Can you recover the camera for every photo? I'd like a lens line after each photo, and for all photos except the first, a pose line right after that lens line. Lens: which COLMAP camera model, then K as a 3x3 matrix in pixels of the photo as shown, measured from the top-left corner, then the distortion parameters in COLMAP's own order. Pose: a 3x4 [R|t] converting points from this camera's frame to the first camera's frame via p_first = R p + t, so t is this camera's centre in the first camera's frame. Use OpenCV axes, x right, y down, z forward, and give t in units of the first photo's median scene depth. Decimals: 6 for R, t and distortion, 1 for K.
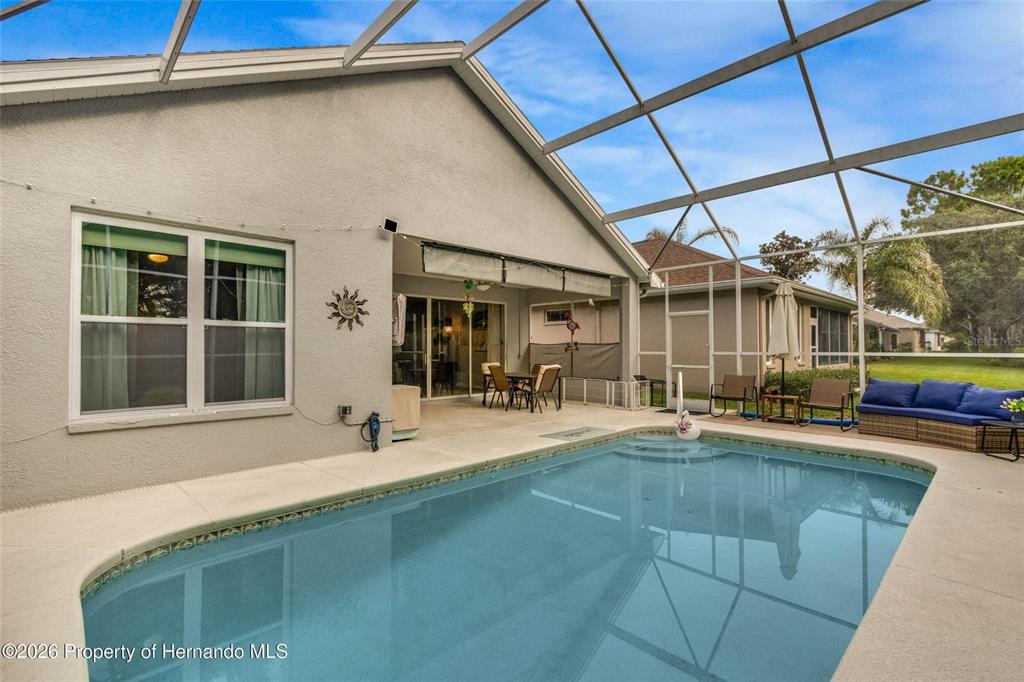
lens RADIAL K [[473.2, 0, 510.3], [0, 473.2, 333.0], [0, 0, 1]] dist [0.004016, -0.000133]
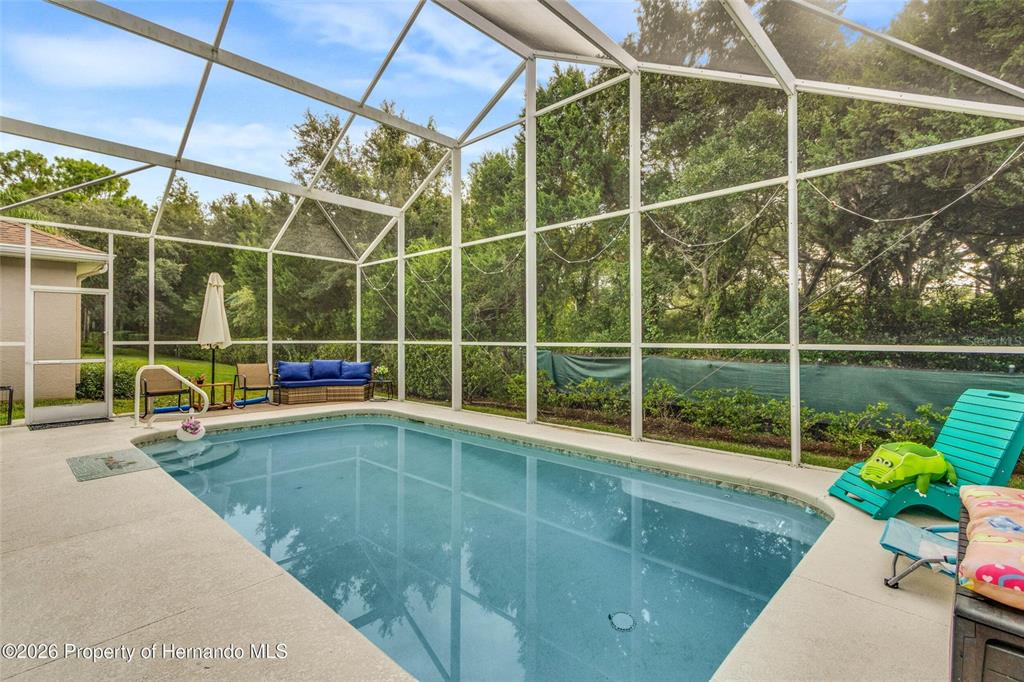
lens RADIAL K [[473.2, 0, 510.3], [0, 473.2, 333.0], [0, 0, 1]] dist [0.004016, -0.000133]
pose [[-0.040064, 0.010457, 0.999142, -0.561984], [-0.034412, 0.999338, -0.011839, 0.014818], [-0.998604, -0.034857, -0.039677, 0.471431]]
